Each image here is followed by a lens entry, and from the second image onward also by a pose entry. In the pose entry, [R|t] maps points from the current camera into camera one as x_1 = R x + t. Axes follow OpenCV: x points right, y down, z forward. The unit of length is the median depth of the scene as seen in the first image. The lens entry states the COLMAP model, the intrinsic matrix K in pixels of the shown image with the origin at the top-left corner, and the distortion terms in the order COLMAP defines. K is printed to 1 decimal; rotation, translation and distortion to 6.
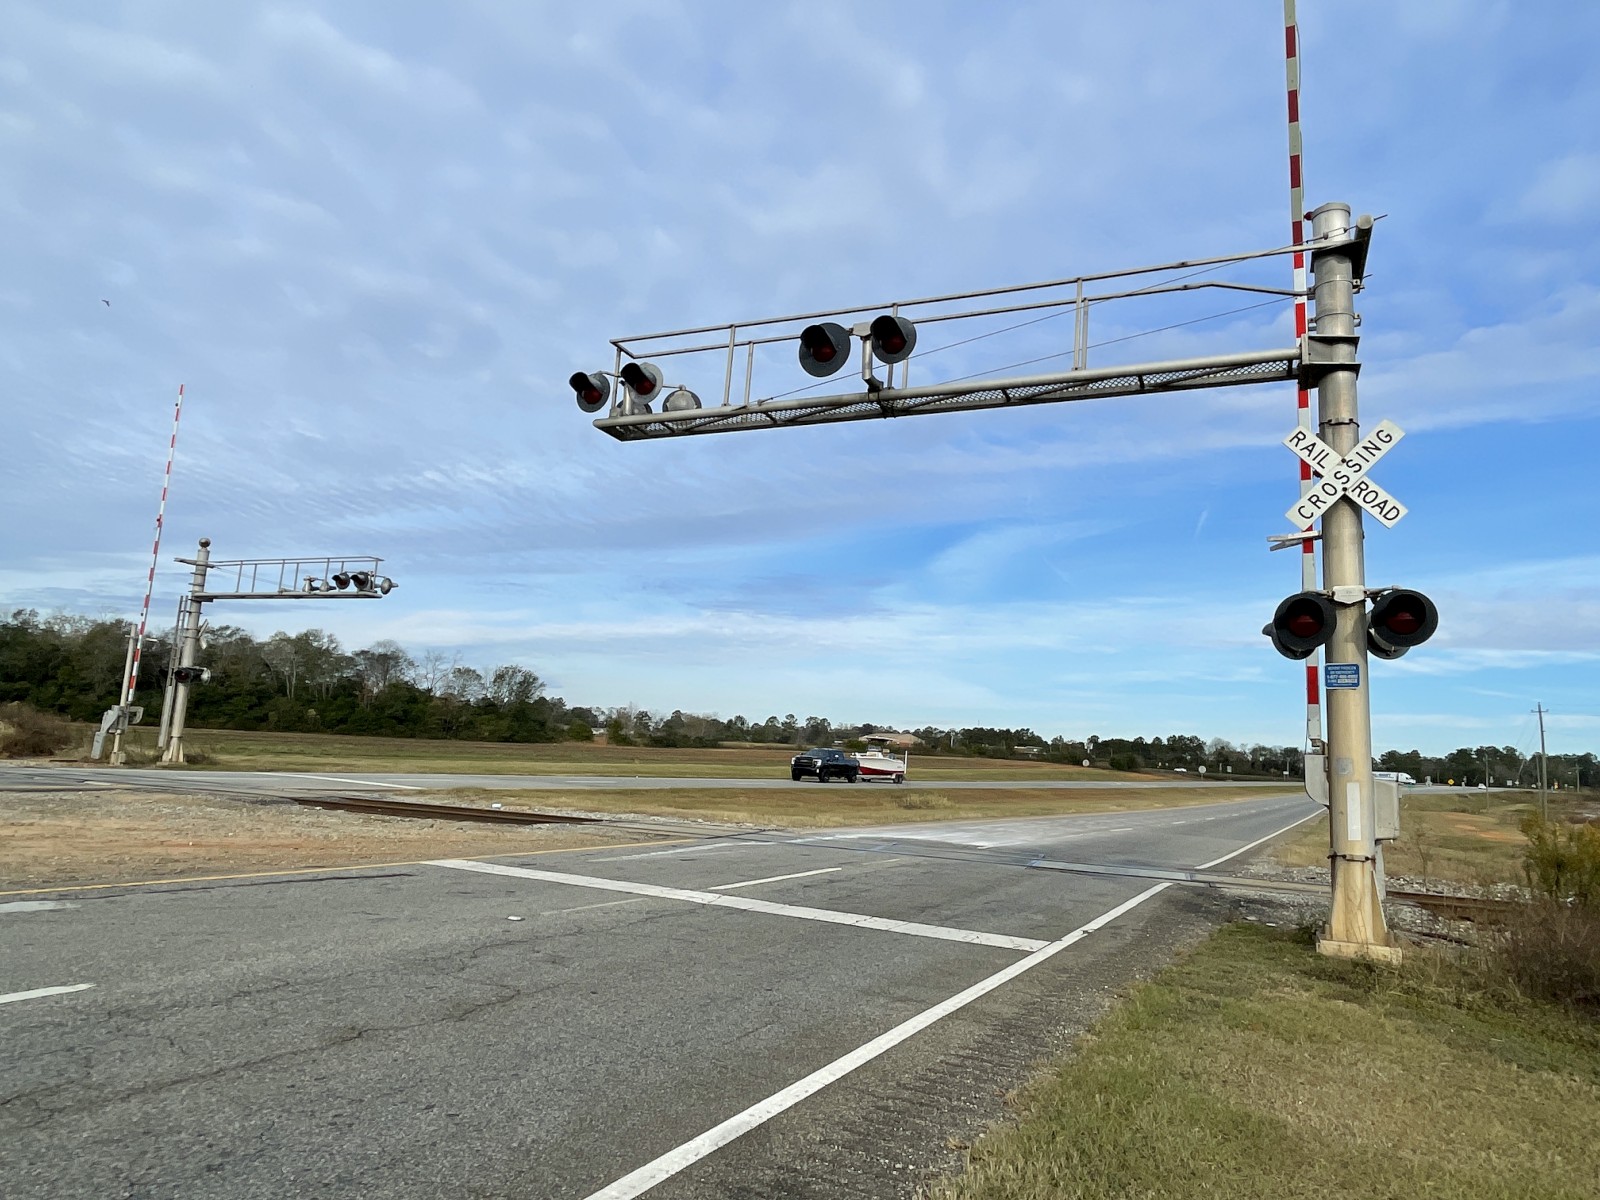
lens RADIAL K [[1045.3, 0, 813.8], [0, 1045.3, 602.2], [0, 0, 1]] dist [0.006994, -0.000219]
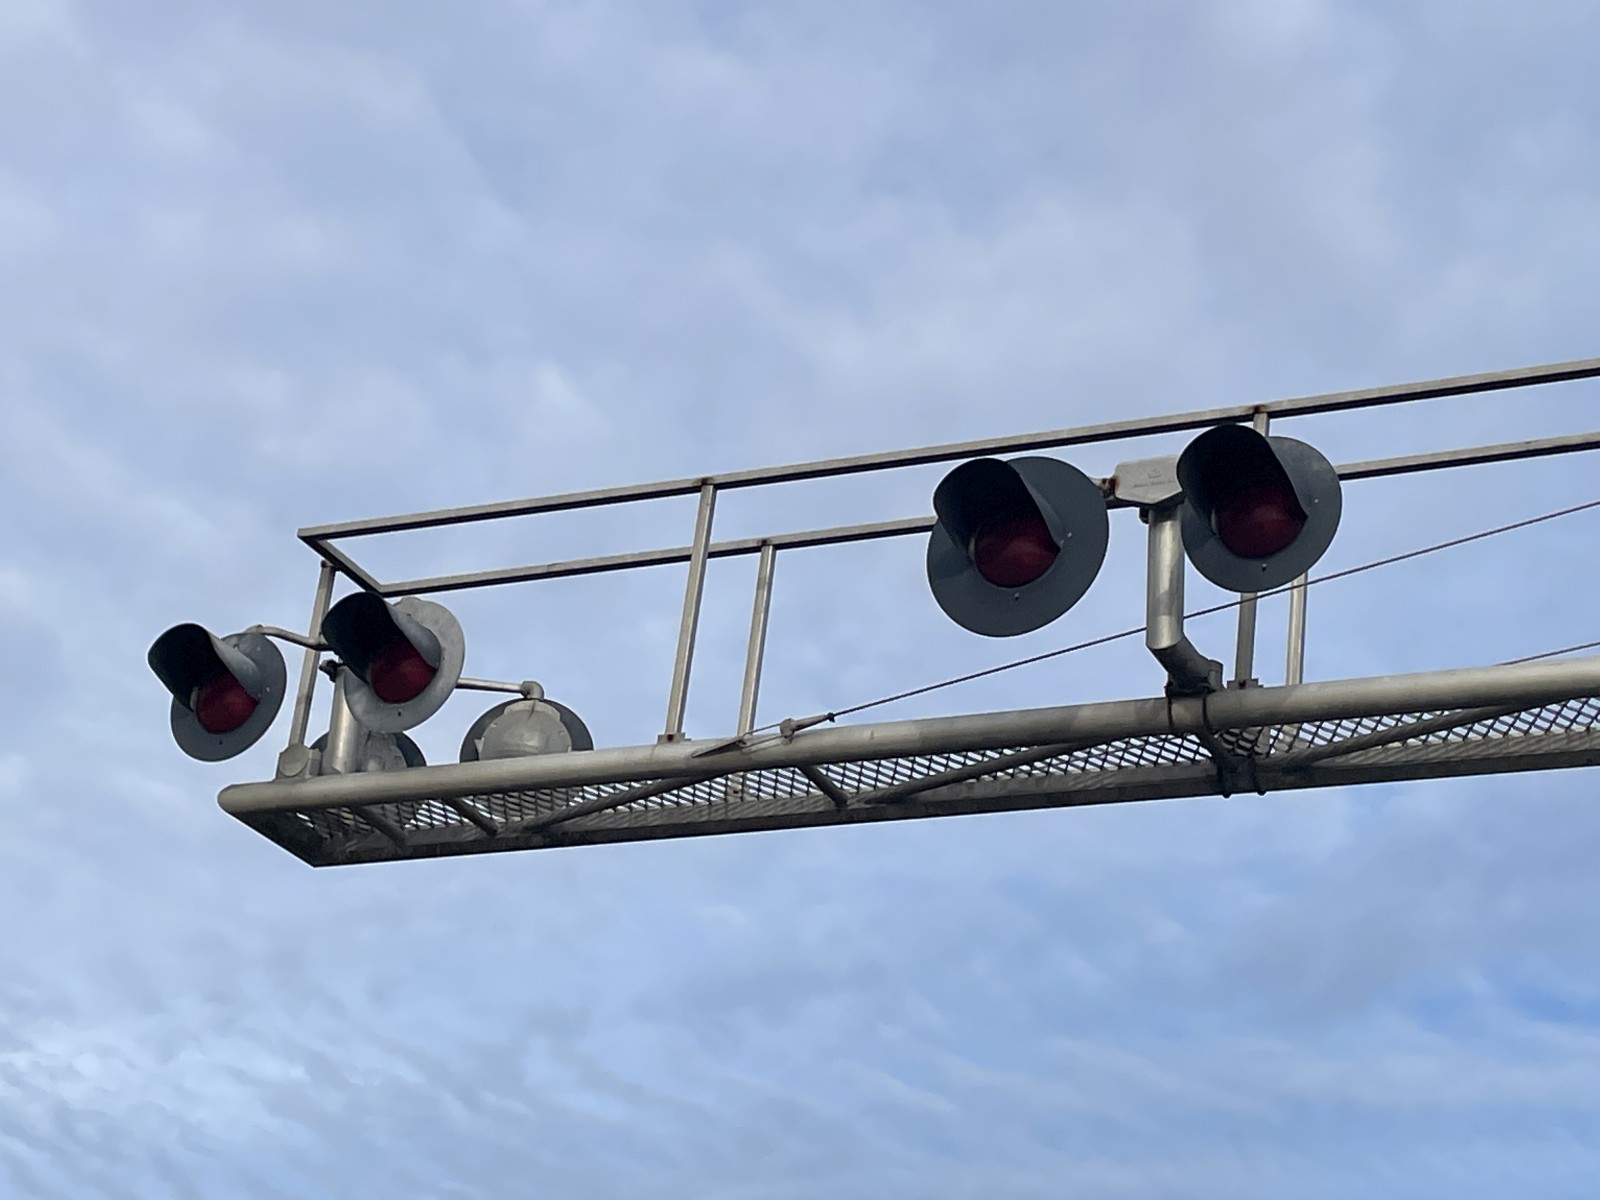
lens RADIAL K [[3162.9, 0, 800.0], [0, 3162.9, 600.0], [0, 0, 1]] dist [0.151789, -0.063185]
pose [[0.998013, 0.021459, -0.059234, 0.002371], [-0.036882, 0.961254, -0.273185, 0.012483], [0.051076, 0.274827, 0.960136, 0.140964]]
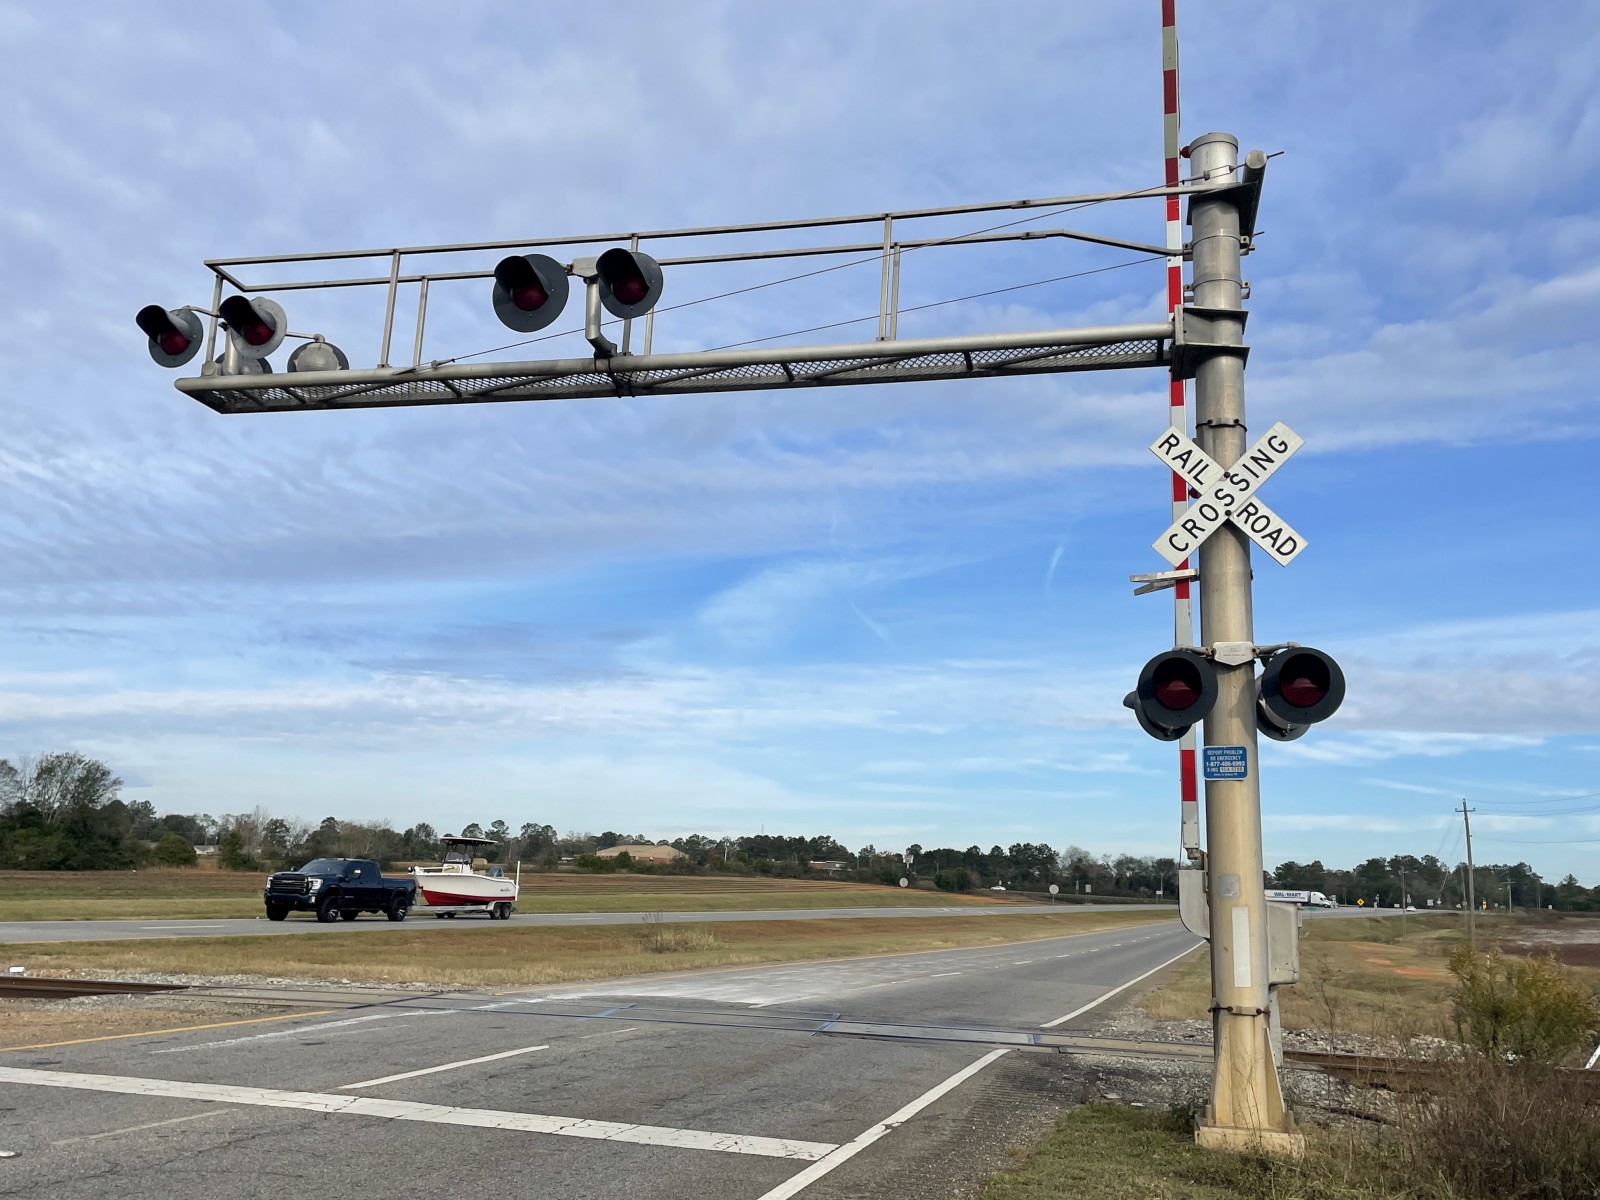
lens RADIAL K [[1428.7, 0, 794.6], [0, 1428.7, 616.0], [0, 0, 1]] dist [0.114981, -0.127112]
pose [[0.984555, 0.015869, 0.174353, 0.016997], [-0.010054, 0.999365, -0.034182, 0.003292], [-0.174784, 0.031901, 0.984090, 0.030265]]
